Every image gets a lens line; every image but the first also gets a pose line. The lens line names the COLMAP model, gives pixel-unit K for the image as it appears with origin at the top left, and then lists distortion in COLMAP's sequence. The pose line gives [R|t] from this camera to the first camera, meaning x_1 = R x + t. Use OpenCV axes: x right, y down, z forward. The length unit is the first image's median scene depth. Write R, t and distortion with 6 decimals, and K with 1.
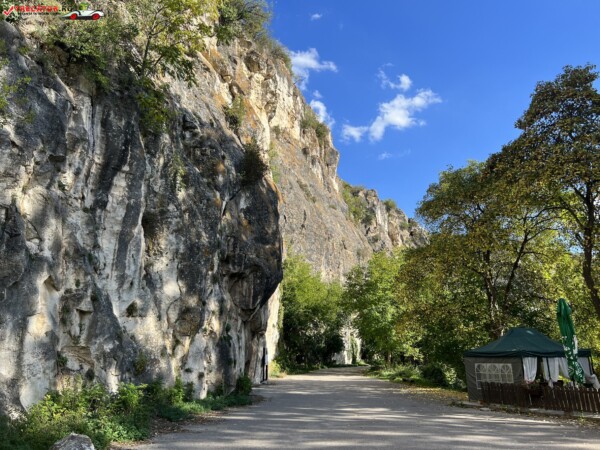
lens RADIAL K [[454.2, 0, 300.2], [0, 454.2, 225.4], [0, 0, 1]] dist [0.035981, -0.017877]
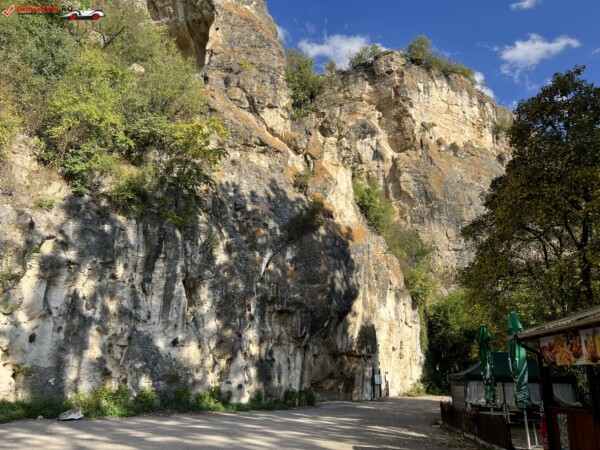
lens RADIAL K [[454.2, 0, 300.7], [0, 454.2, 226.3], [0, 0, 1]] dist [0.035981, -0.017877]
pose [[0.843362, -0.143356, -0.517870, 0.788515], [0.124181, 0.989664, -0.071726, -0.043193], [0.522799, -0.003818, 0.852447, -0.122558]]
